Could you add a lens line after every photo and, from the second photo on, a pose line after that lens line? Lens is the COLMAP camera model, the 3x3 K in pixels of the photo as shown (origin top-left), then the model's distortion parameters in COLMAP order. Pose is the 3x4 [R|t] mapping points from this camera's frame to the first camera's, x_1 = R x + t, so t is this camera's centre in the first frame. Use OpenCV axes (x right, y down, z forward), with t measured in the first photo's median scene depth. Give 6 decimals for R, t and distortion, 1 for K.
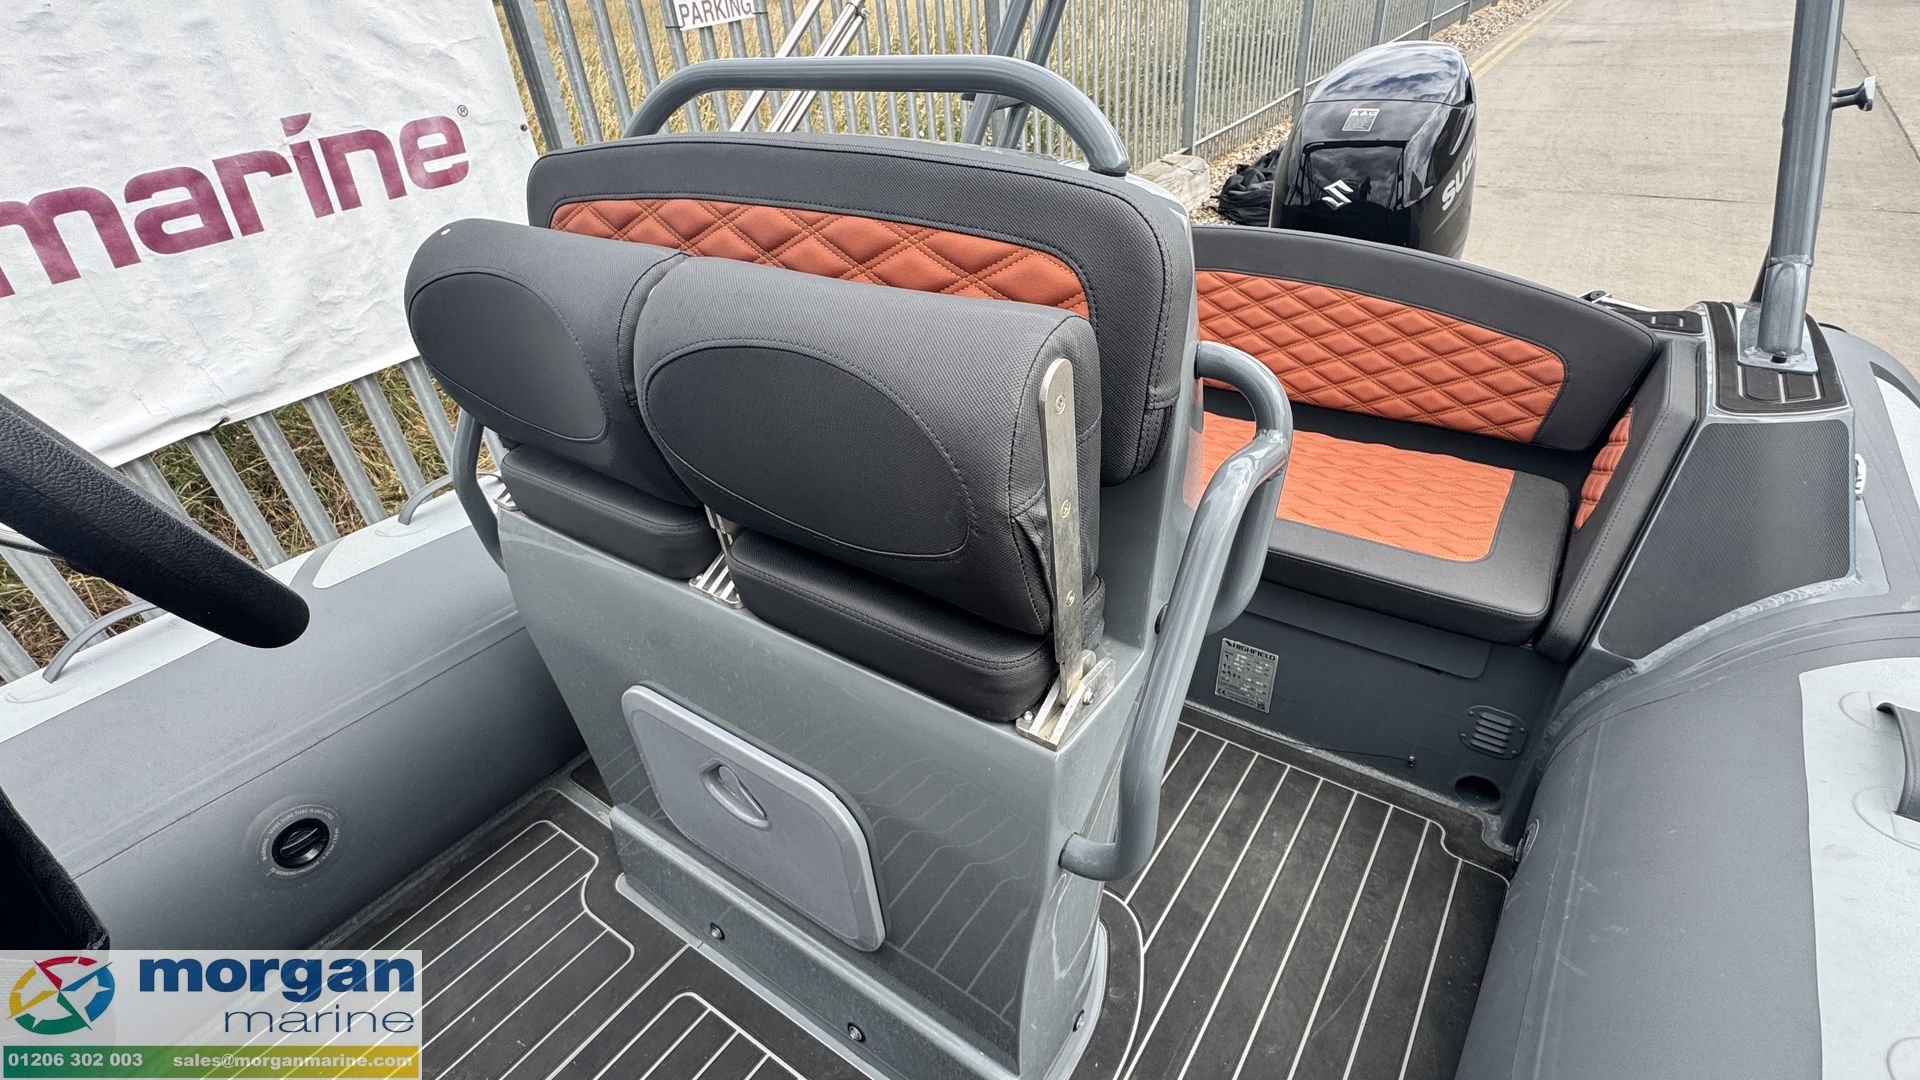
lens RADIAL K [[900.6, 0, 953.9], [0, 900.6, 536.8], [0, 0, 1]] dist [-0.003409, -0.000347]
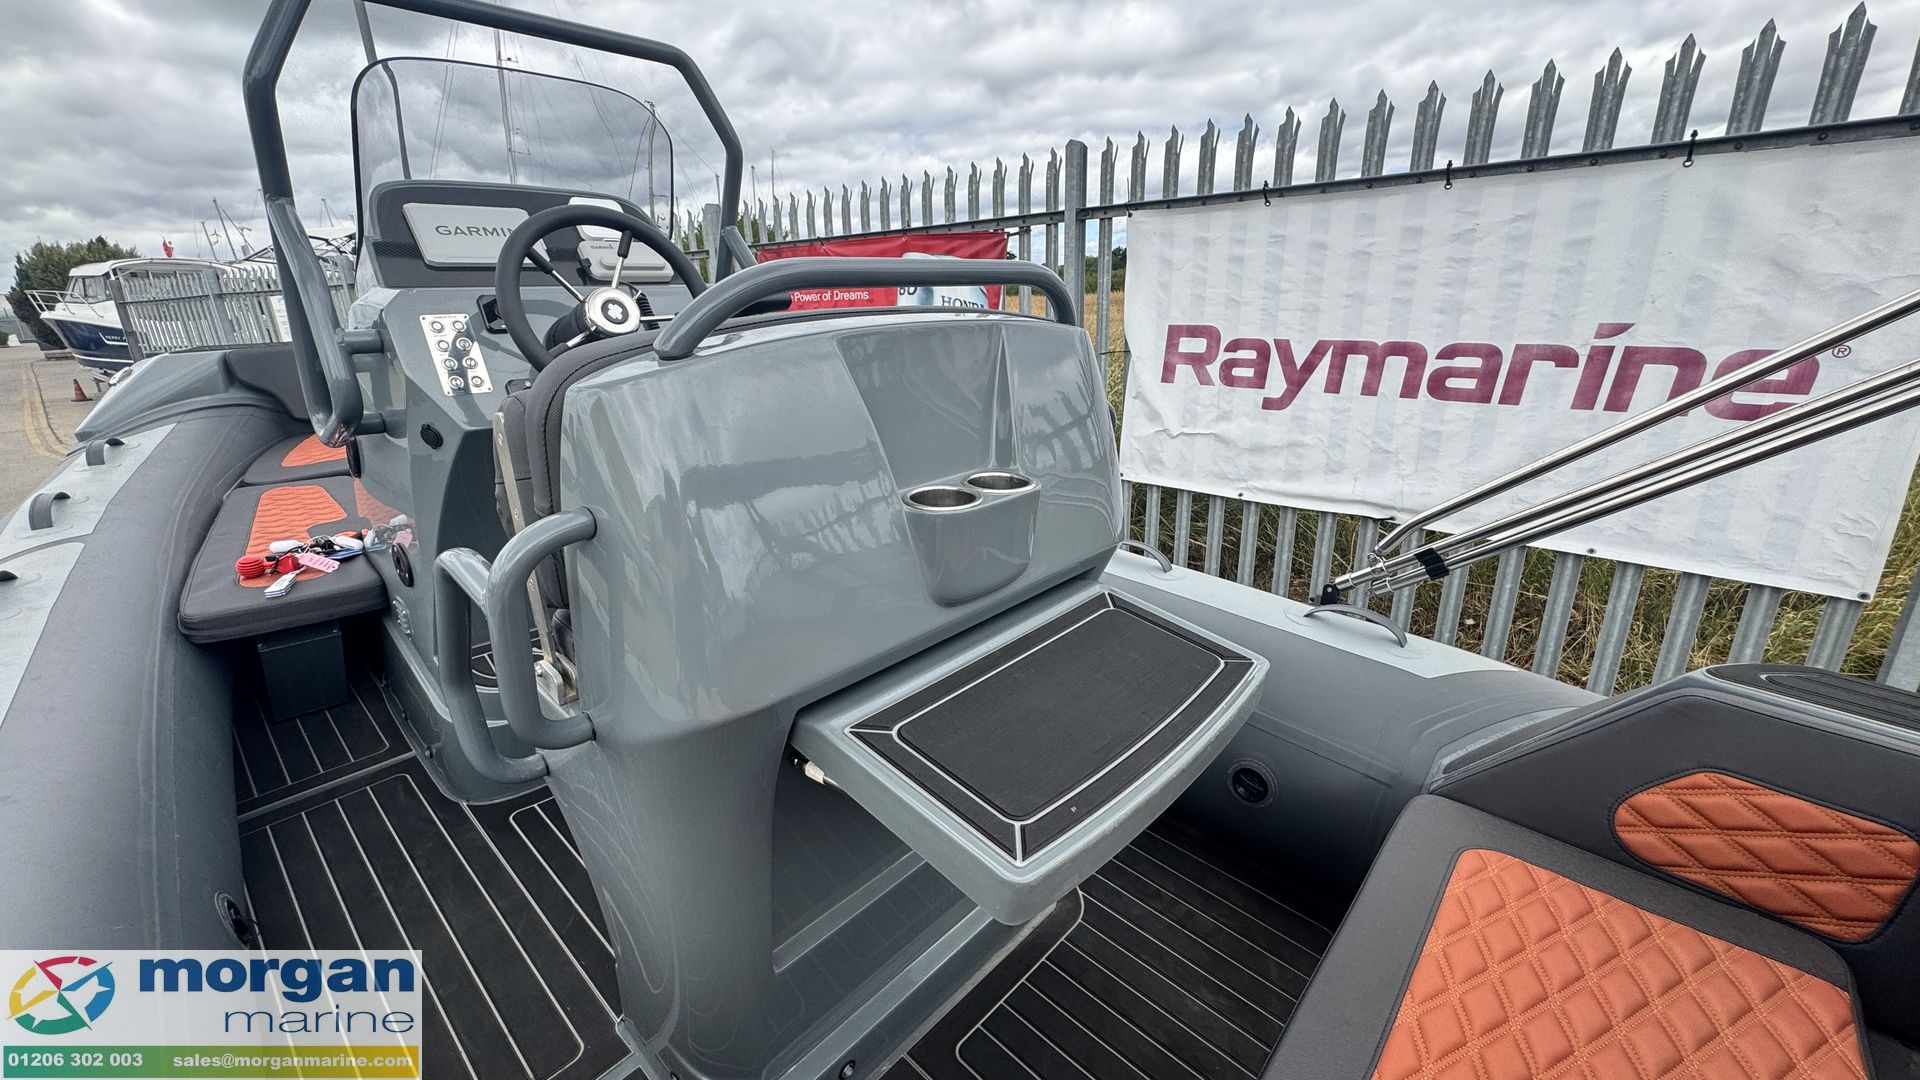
lens RADIAL K [[768.5, 0, 961.6], [0, 768.5, 539.5], [0, 0, 1]] dist [-0.002891, -0.000088]
pose [[-0.126604, 0.384978, -0.914201, 0.339024], [-0.518083, 0.760265, 0.391901, -0.244887], [0.845909, 0.523248, 0.103198, 0.408670]]
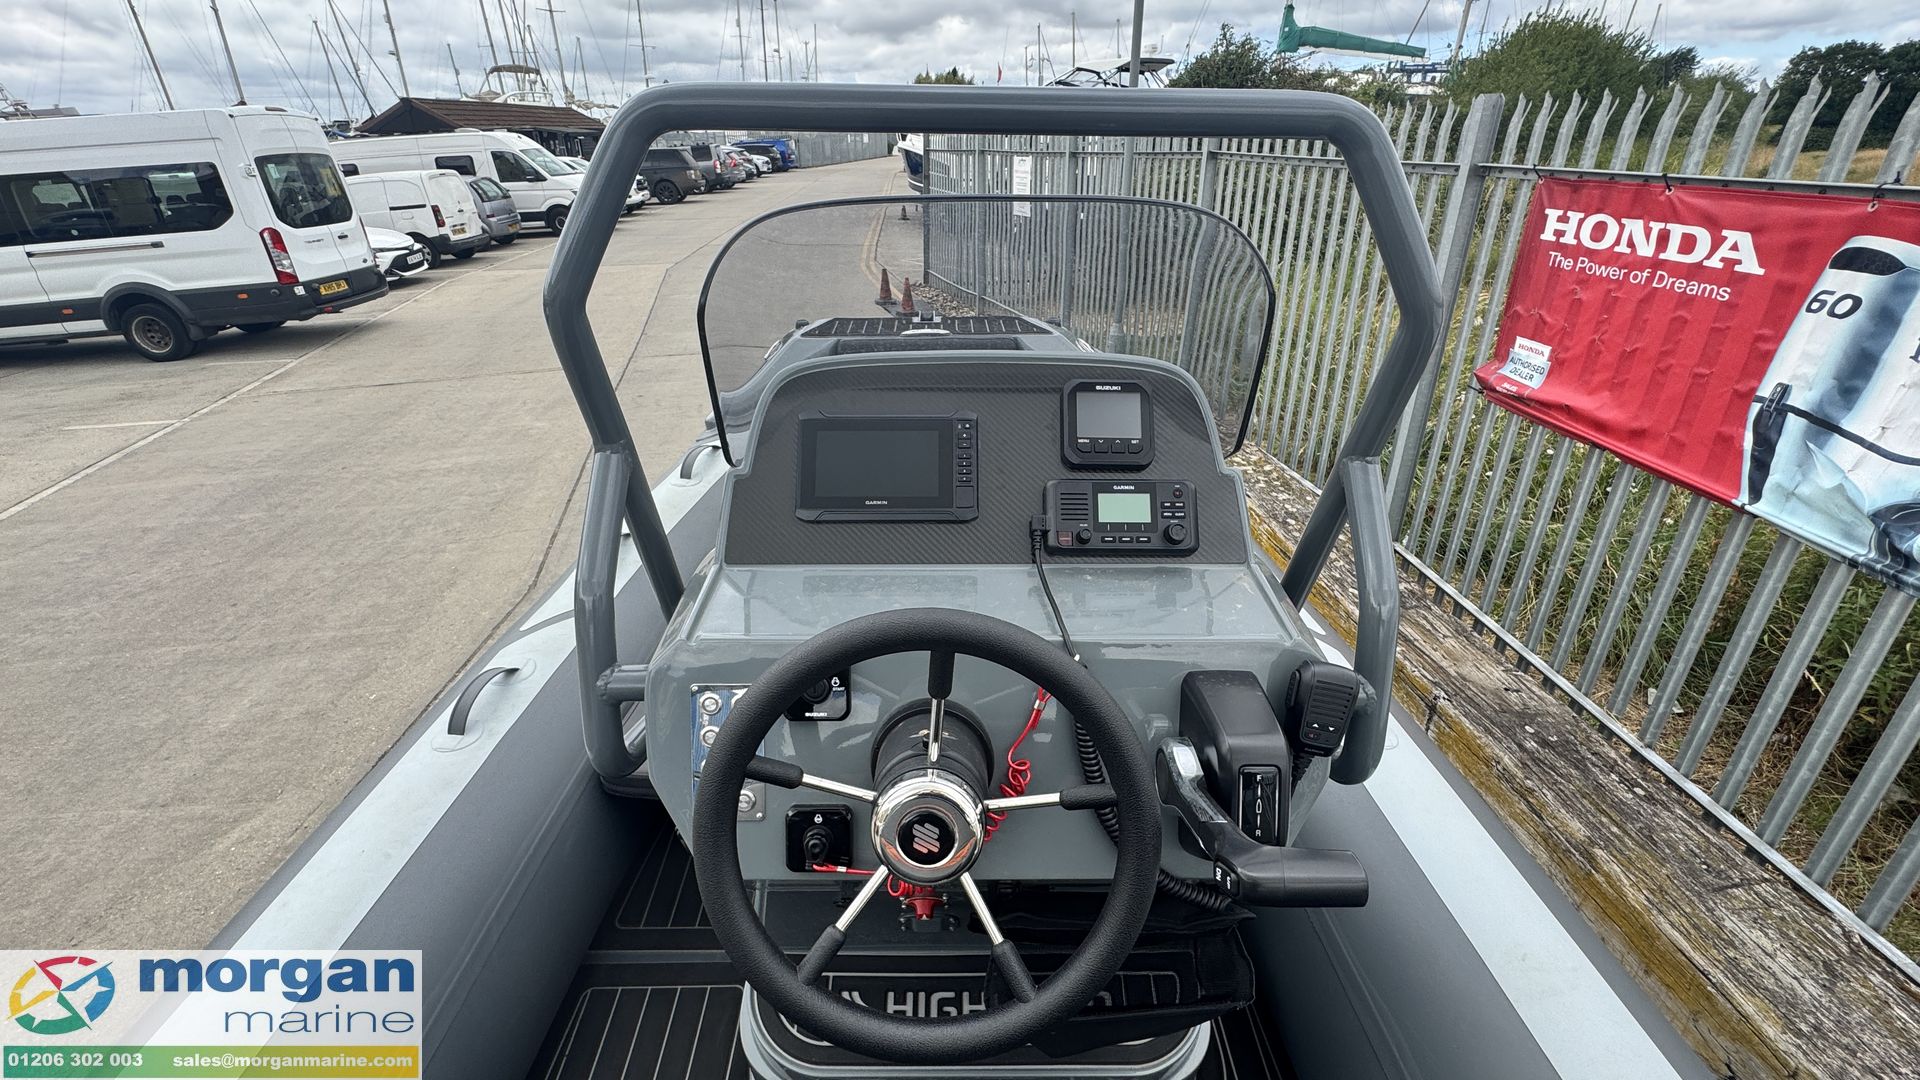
lens RADIAL K [[844.9, 0, 960.4], [0, 844.9, 538.7], [0, 0, 1]] dist [-0.000444, -0.000513]
pose [[-0.806736, 0.330775, -0.489658, -0.105583], [-0.267958, 0.533773, 0.802050, -0.303515], [0.526665, 0.778251, -0.341980, 0.197364]]
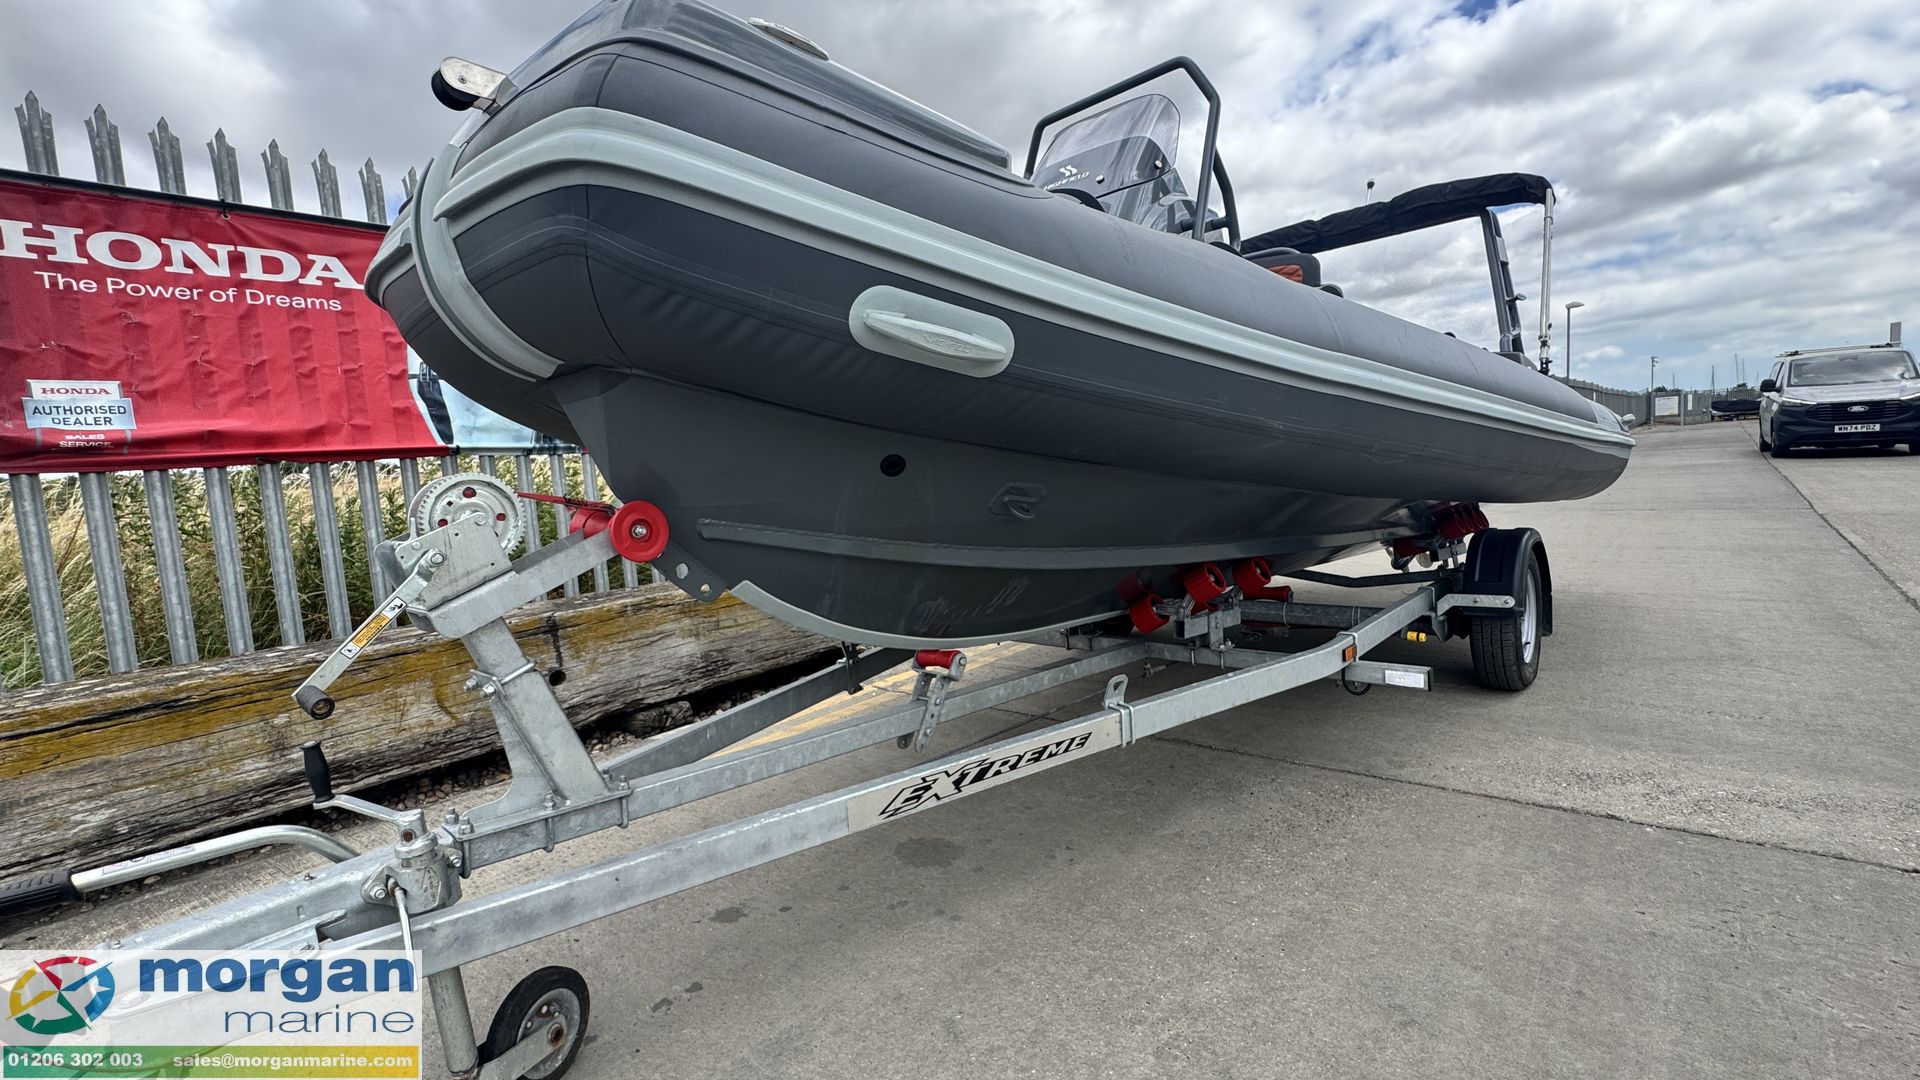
lens RADIAL K [[844.9, 0, 971.6], [0, 844.9, 533.3], [0, 0, 1]] dist [-0.000444, -0.000513]
pose [[0.992634, 0.025273, -0.118489, -0.356178], [-0.078388, 0.879684, -0.469054, 1.101620], [0.092378, 0.474887, 0.875185, -0.889062]]
